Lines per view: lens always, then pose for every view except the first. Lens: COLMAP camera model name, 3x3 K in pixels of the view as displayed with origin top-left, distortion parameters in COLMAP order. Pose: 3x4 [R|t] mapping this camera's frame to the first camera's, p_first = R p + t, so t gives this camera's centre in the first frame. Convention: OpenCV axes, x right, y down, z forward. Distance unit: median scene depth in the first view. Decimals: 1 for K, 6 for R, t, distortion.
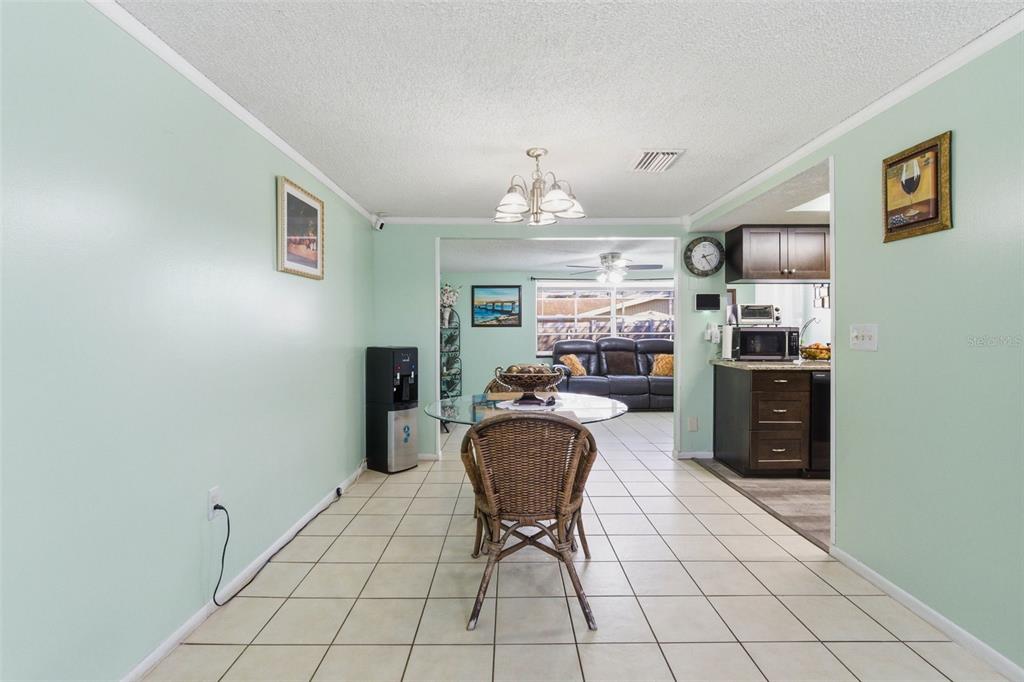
lens RADIAL K [[461.2, 0, 512.6], [0, 461.2, 333.3], [0, 0, 1]] dist [-0.009550, 0.001288]
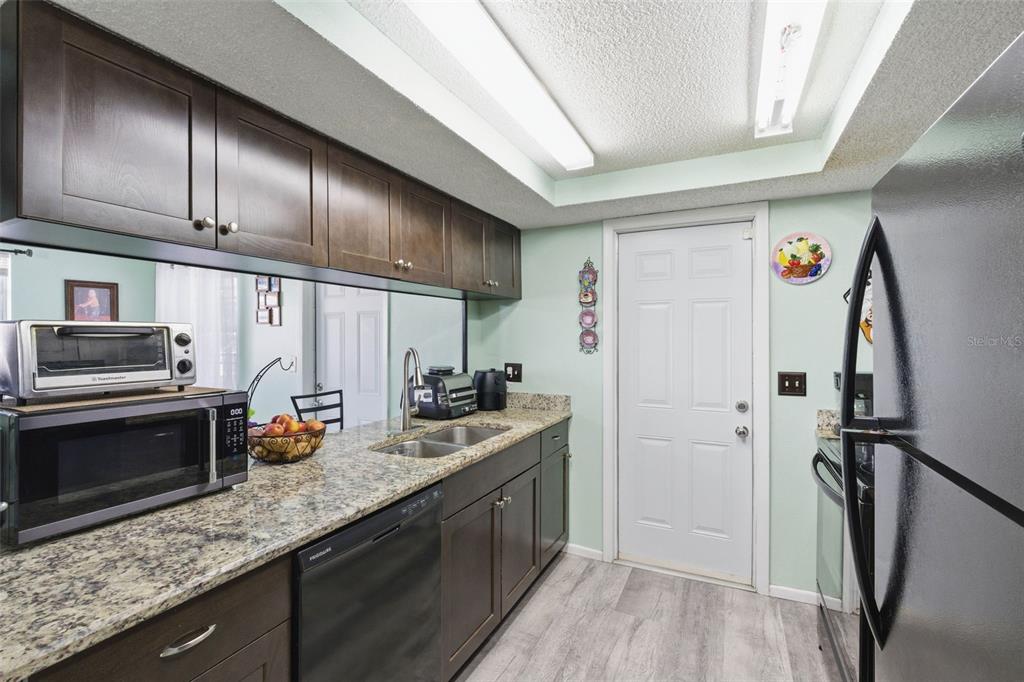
lens RADIAL K [[461.2, 0, 511.2], [0, 461.2, 335.8], [0, 0, 1]] dist [-0.009550, 0.001288]
pose [[0.438633, 0.001160, 0.898666, 0.200975], [0.007848, 0.999956, -0.005121, -0.026961], [-0.898632, 0.009298, 0.438605, 0.338115]]
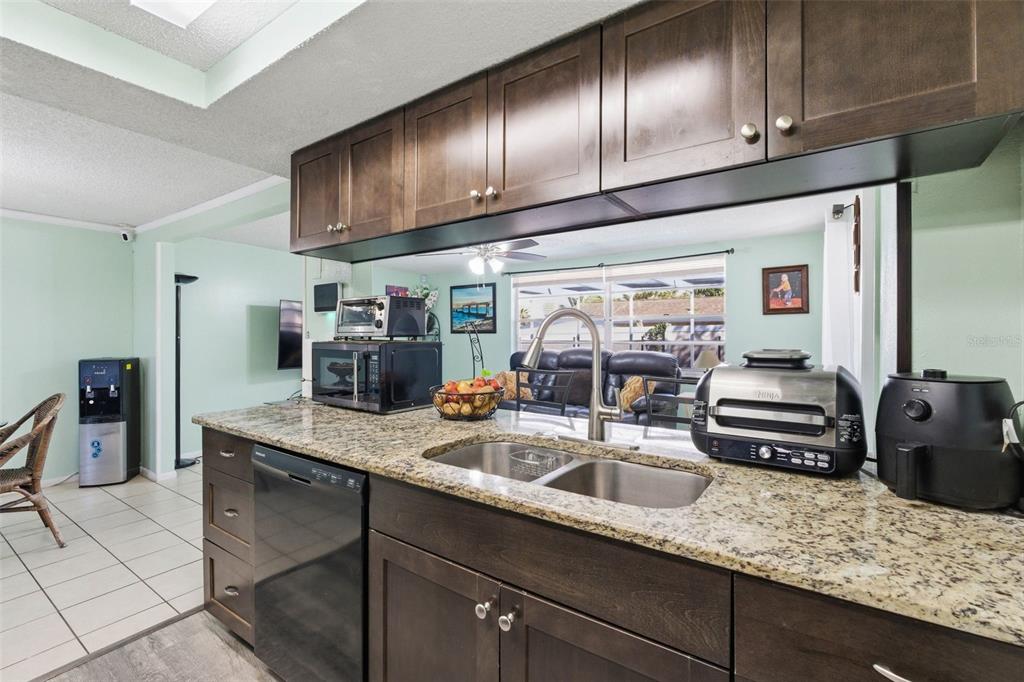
lens RADIAL K [[461.2, 0, 519.0], [0, 461.2, 324.2], [0, 0, 1]] dist [-0.009550, 0.001288]
pose [[0.822650, -0.011633, -0.568430, 0.523178], [-0.002488, 0.999707, -0.024060, -0.010675], [0.568543, 0.021207, 0.822380, 0.355930]]
